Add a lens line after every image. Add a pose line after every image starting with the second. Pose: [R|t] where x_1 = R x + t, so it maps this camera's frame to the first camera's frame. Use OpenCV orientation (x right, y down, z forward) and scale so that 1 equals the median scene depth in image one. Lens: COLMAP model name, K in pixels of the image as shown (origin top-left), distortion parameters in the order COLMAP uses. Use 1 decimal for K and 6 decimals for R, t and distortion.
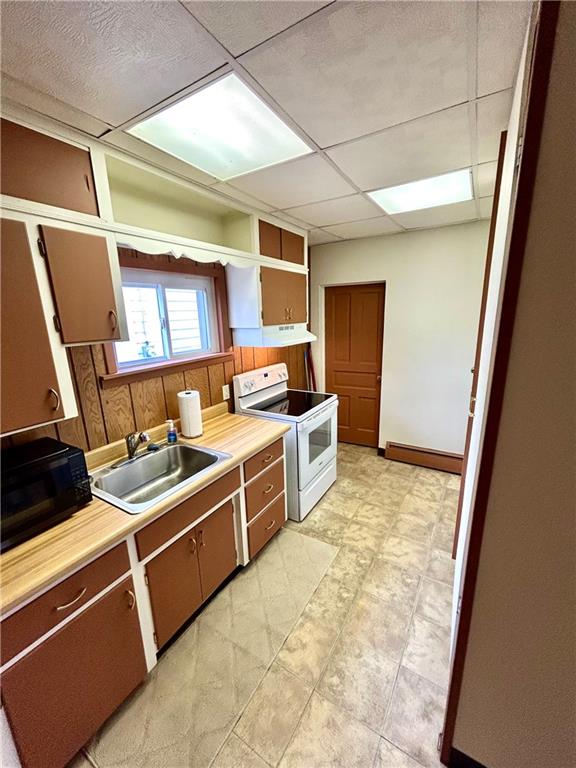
lens RADIAL K [[310.2, 0, 288.9], [0, 310.2, 385.2], [0, 0, 1]] dist [0.000694, 0.001131]
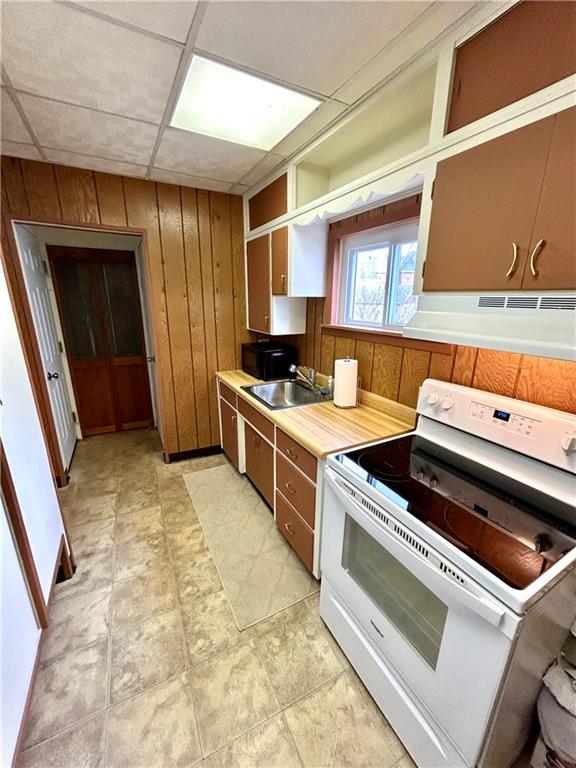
lens RADIAL K [[310.2, 0, 290.0], [0, 310.2, 386.1], [0, 0, 1]] dist [0.000694, 0.001131]
pose [[-0.510218, 0.252518, -0.822139, 0.577010], [-0.195546, 0.896828, 0.396814, -0.253223], [0.837519, 0.363228, -0.408199, 1.291782]]
